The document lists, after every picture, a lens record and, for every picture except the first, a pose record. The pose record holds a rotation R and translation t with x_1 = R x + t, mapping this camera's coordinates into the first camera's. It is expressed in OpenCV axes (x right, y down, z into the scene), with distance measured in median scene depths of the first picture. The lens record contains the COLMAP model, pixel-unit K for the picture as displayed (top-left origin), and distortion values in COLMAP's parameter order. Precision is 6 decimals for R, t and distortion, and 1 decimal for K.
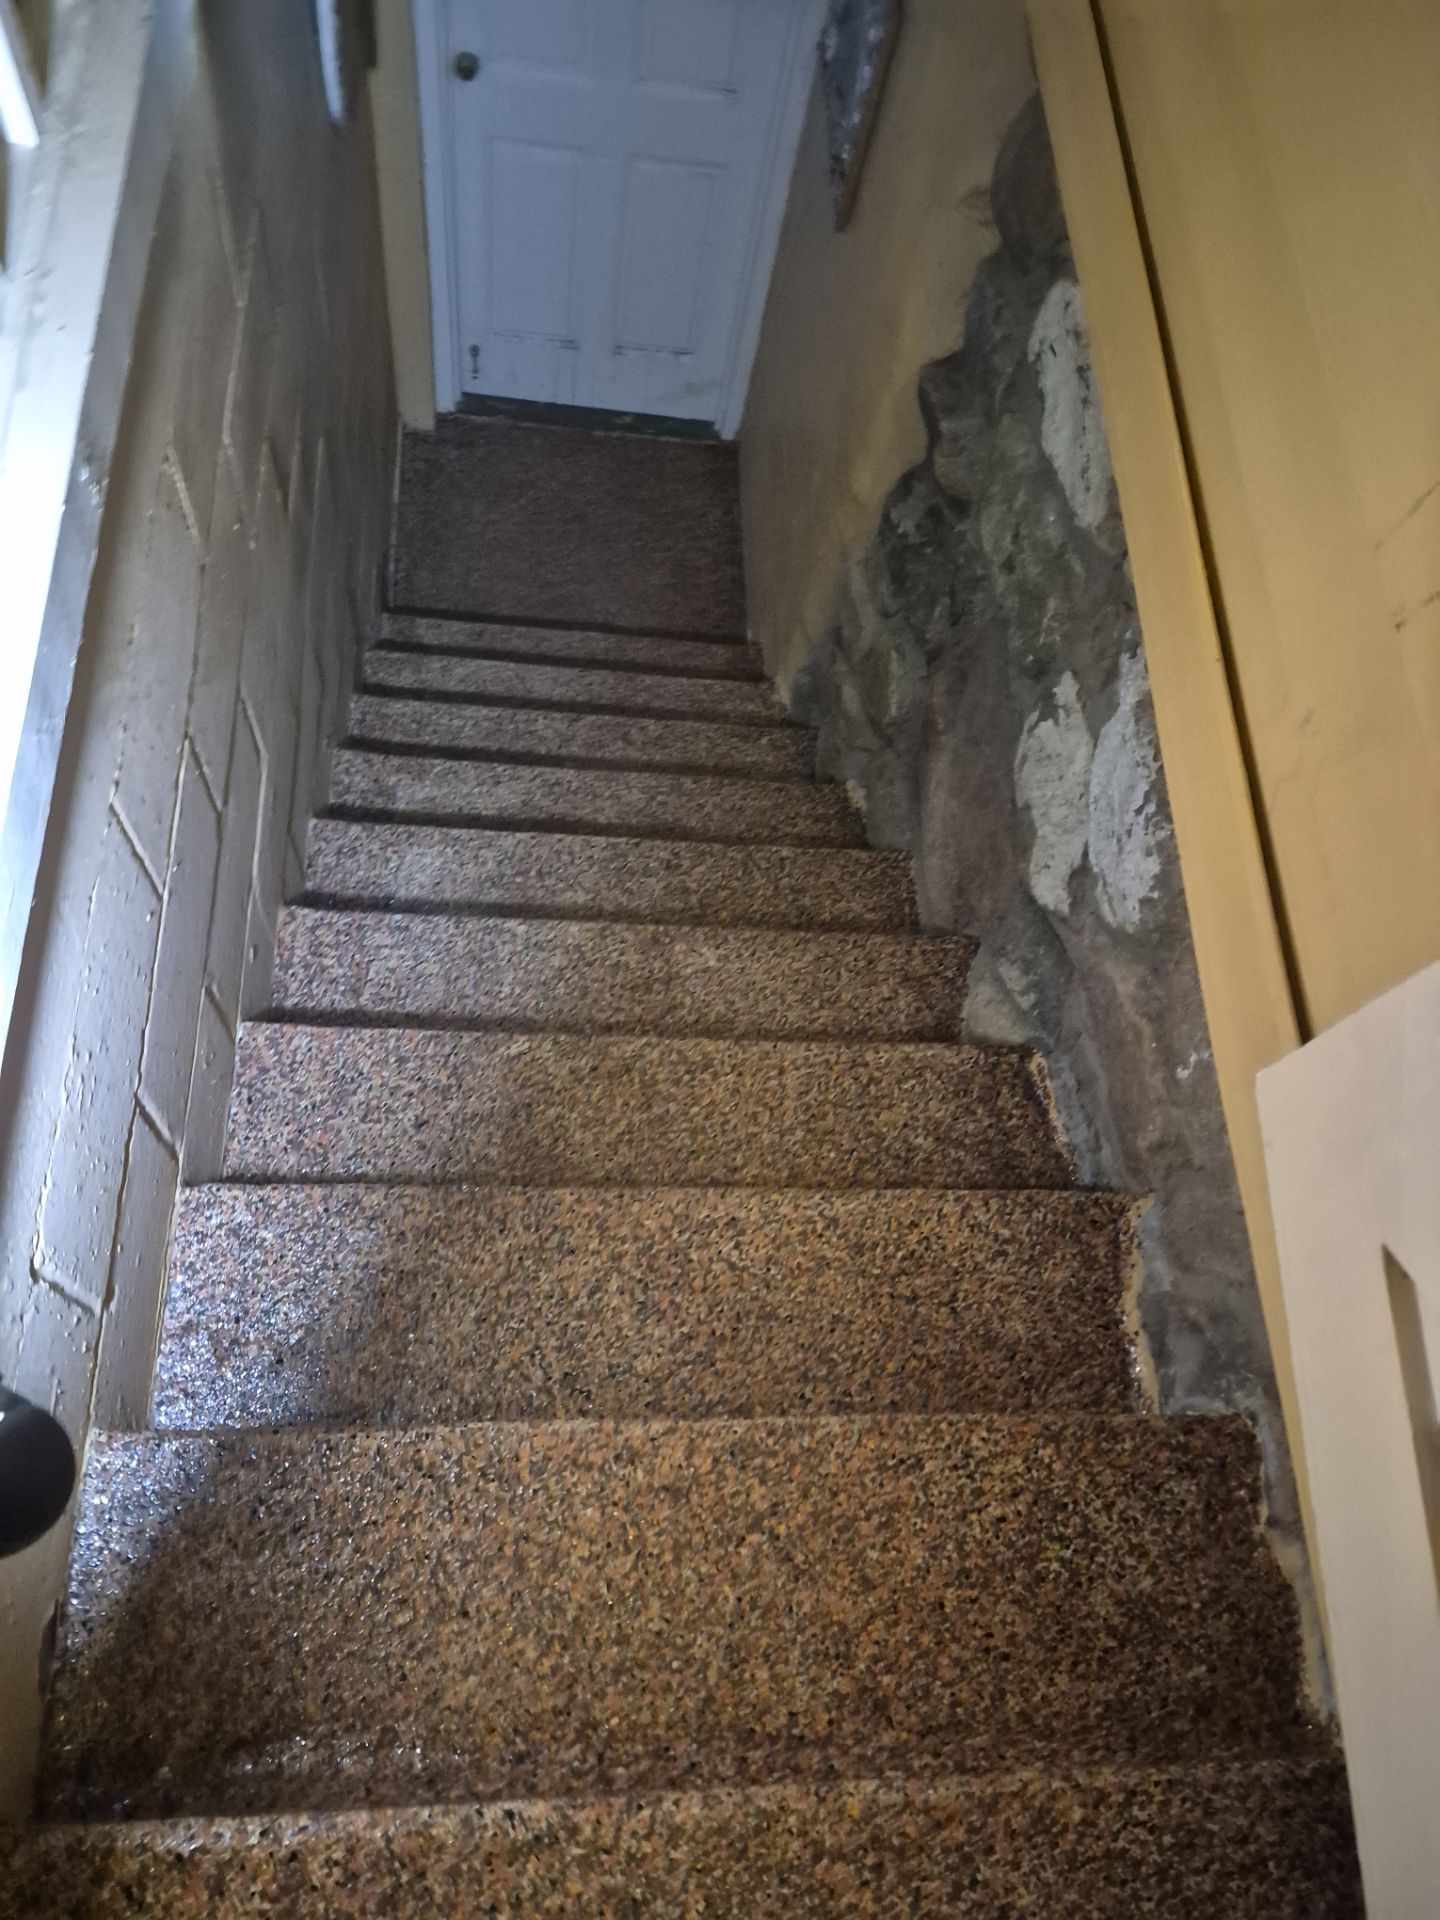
lens RADIAL K [[1360.8, 0, 703.7], [0, 1360.8, 966.9], [0, 0, 1]] dist [0.079968, -0.095485]
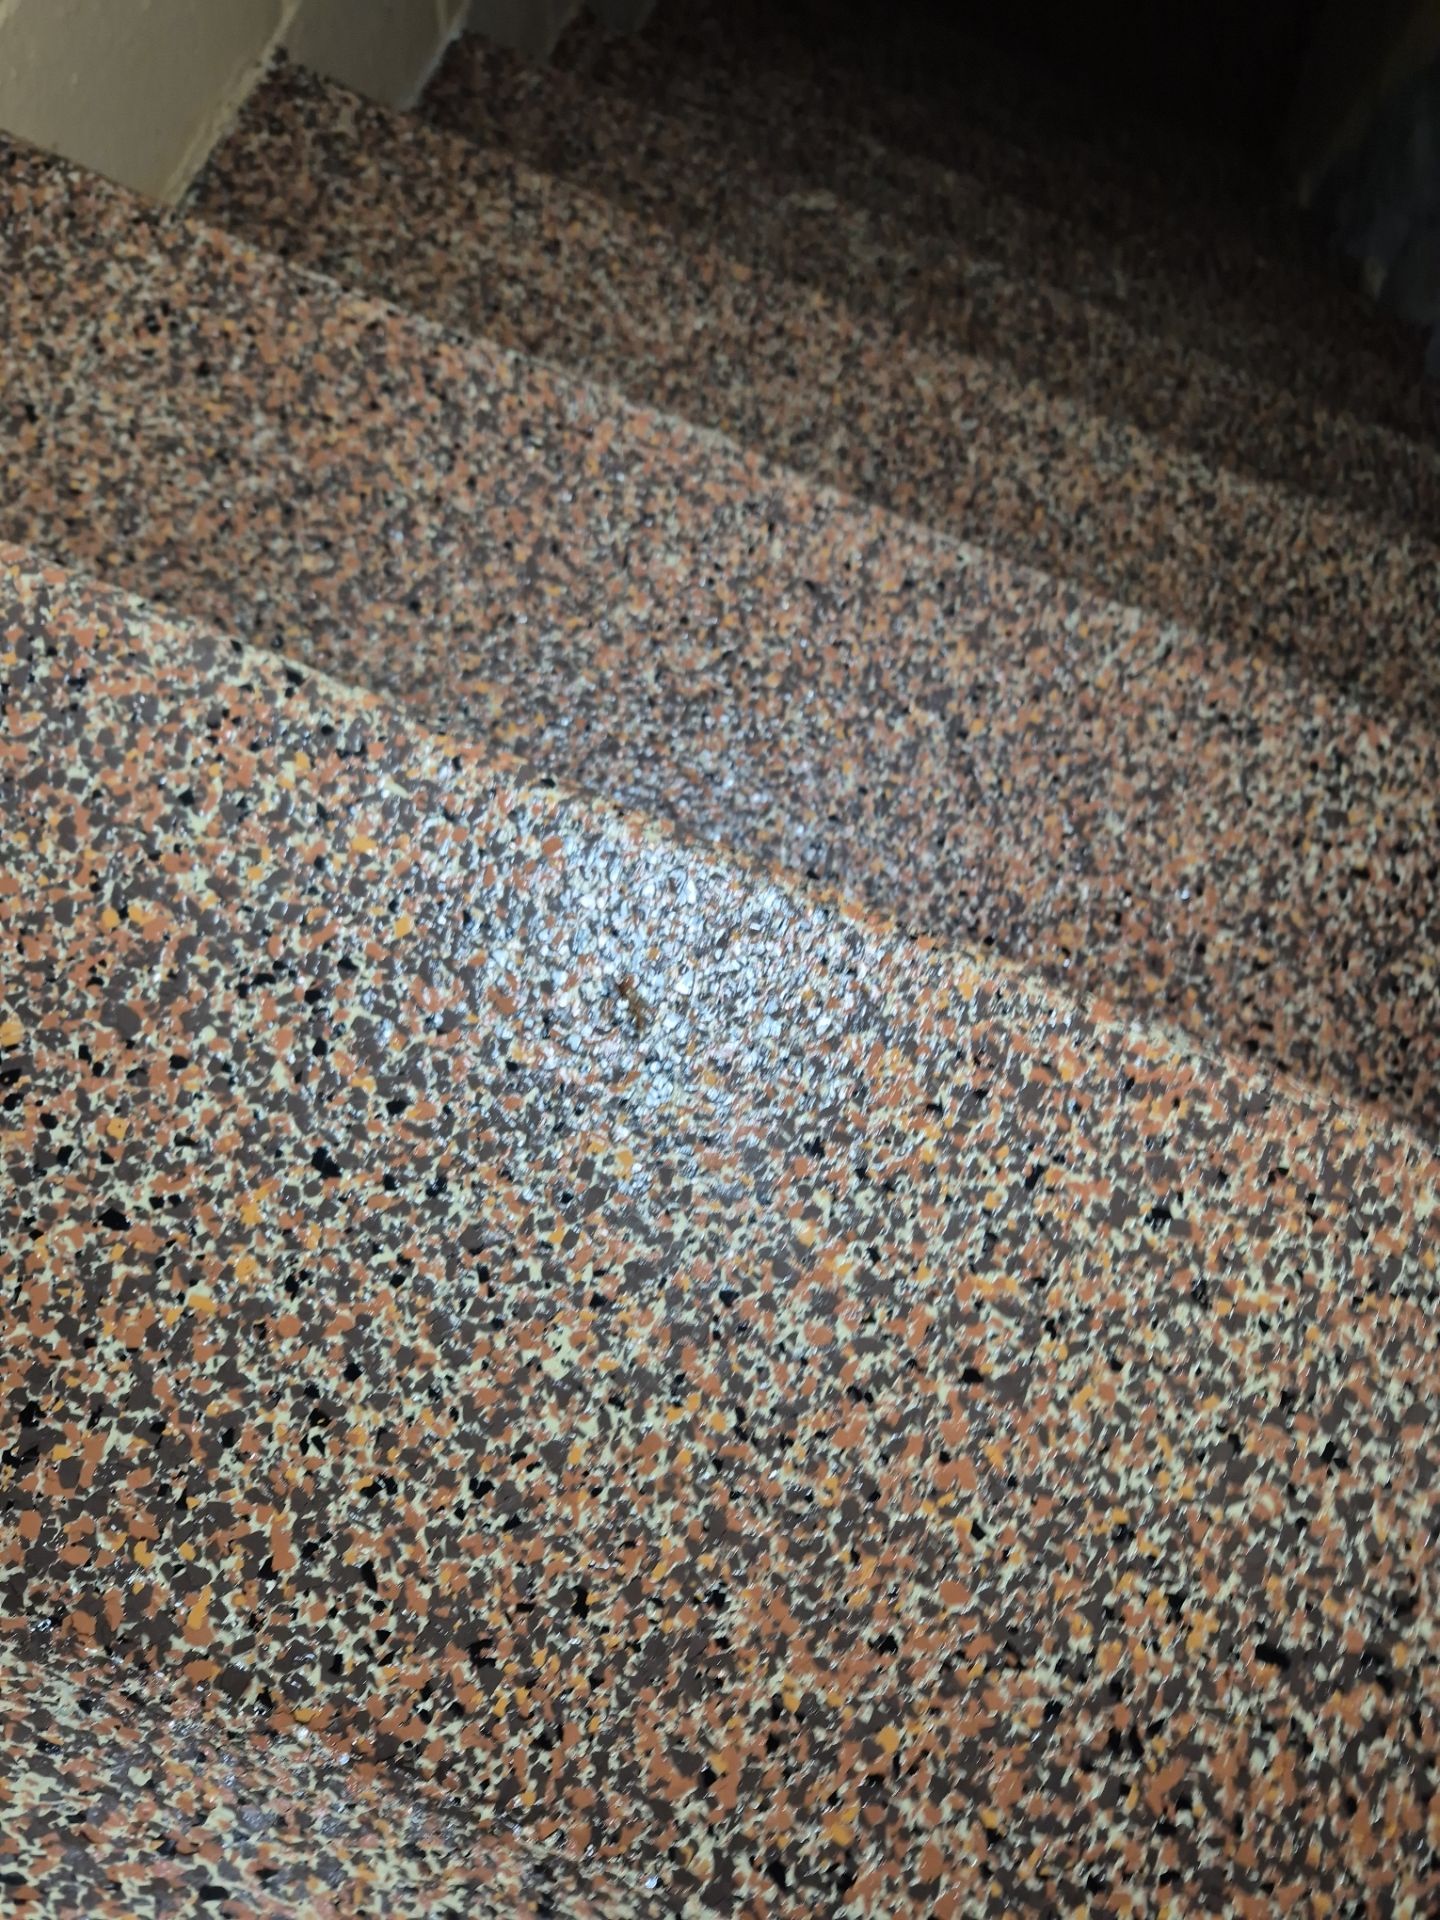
lens RADIAL K [[1360.8, 0, 730.5], [0, 1360.8, 966.0], [0, 0, 1]] dist [0.079968, -0.095485]
pose [[0.917272, 0.376164, -0.130820, 0.072316], [-0.353036, 0.920022, 0.170074, 0.426687], [0.184332, -0.109820, 0.976709, 0.415174]]
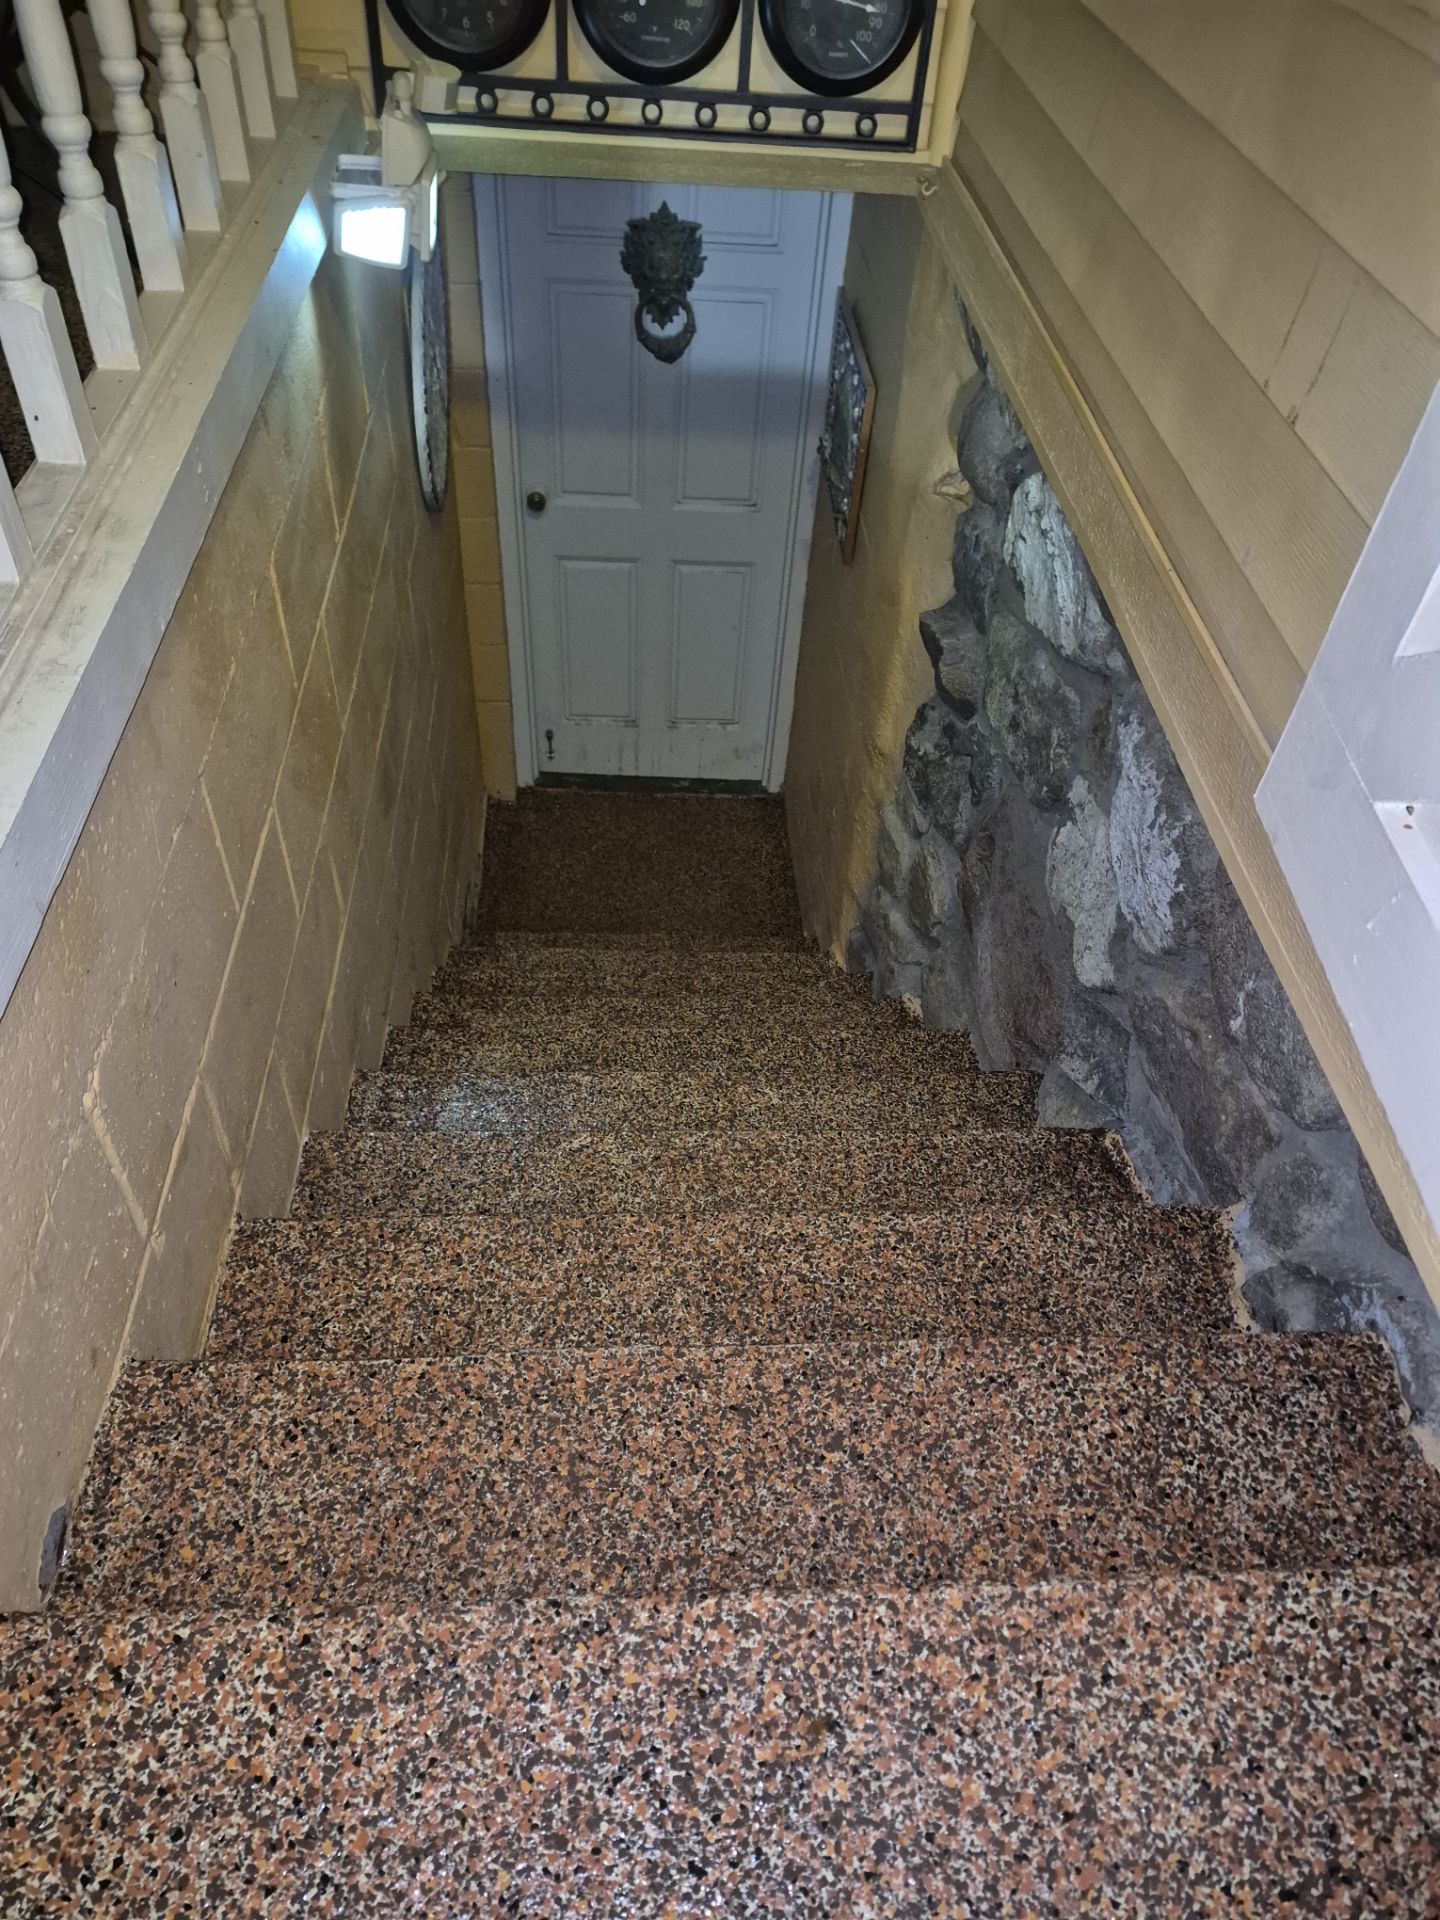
lens RADIAL K [[1360.8, 0, 730.1], [0, 1360.8, 930.1], [0, 0, 1]] dist [0.079968, -0.095485]
pose [[0.996555, -0.076982, -0.030870, 0.021965], [0.060260, 0.927761, -0.368278, 0.408200], [0.056990, 0.365149, 0.929203, 0.032256]]
